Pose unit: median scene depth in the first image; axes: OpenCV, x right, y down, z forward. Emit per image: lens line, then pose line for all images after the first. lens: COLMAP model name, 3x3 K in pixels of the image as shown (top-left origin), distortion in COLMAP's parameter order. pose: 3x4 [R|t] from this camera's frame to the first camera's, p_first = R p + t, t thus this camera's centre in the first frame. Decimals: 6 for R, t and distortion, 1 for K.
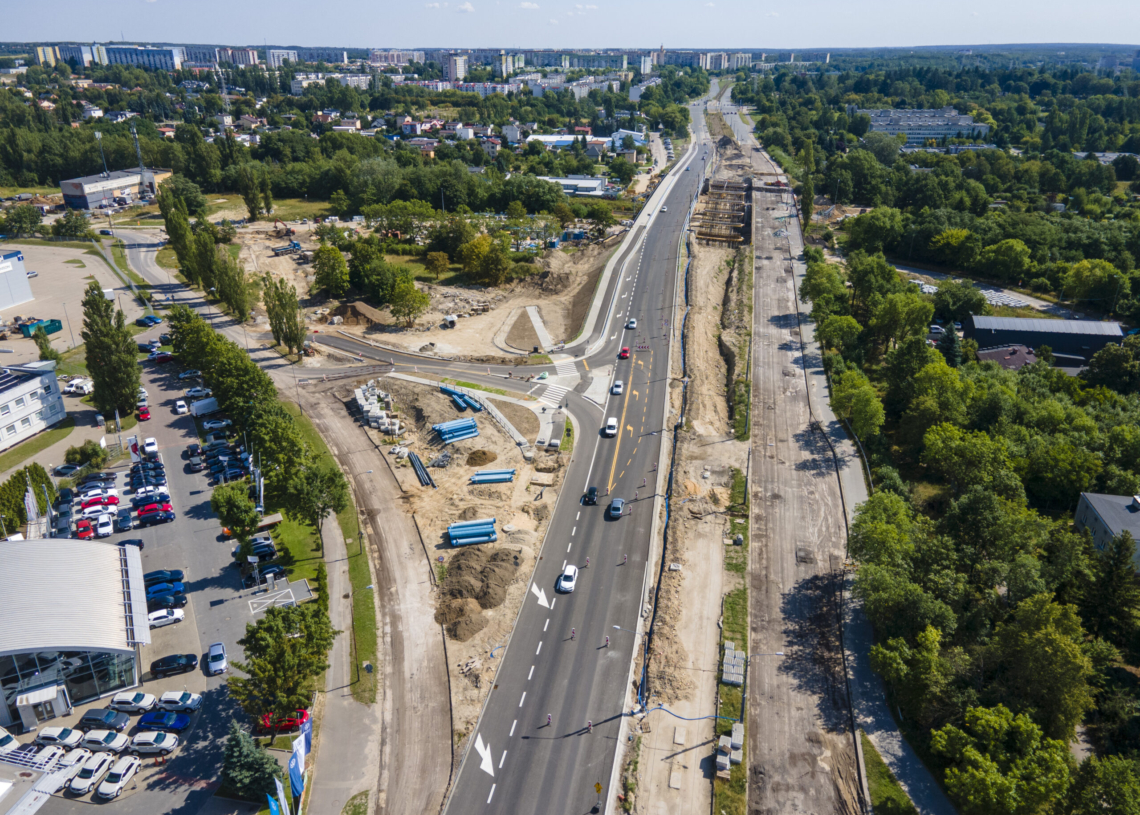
lens RADIAL K [[810.7, 0, 565.0], [0, 810.7, 409.7], [0, 0, 1]] dist [0.005329, 0.049959]
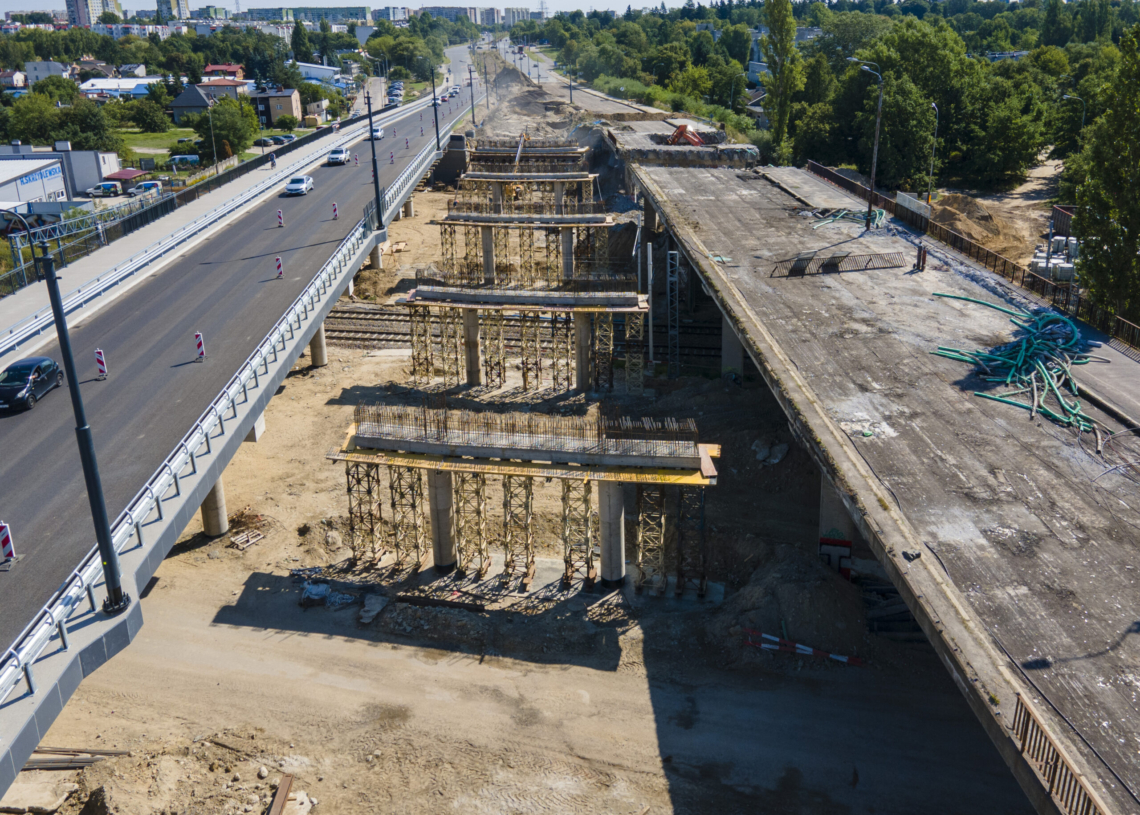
lens RADIAL K [[810.7, 0, 565.0], [0, 810.7, 409.7], [0, 0, 1]] dist [0.005329, 0.049959]
pose [[0.969007, -0.111657, 0.220360, 0.132657], [0.109157, 0.993746, 0.023529, -0.180456], [-0.221609, 0.001254, 0.975135, 0.676335]]
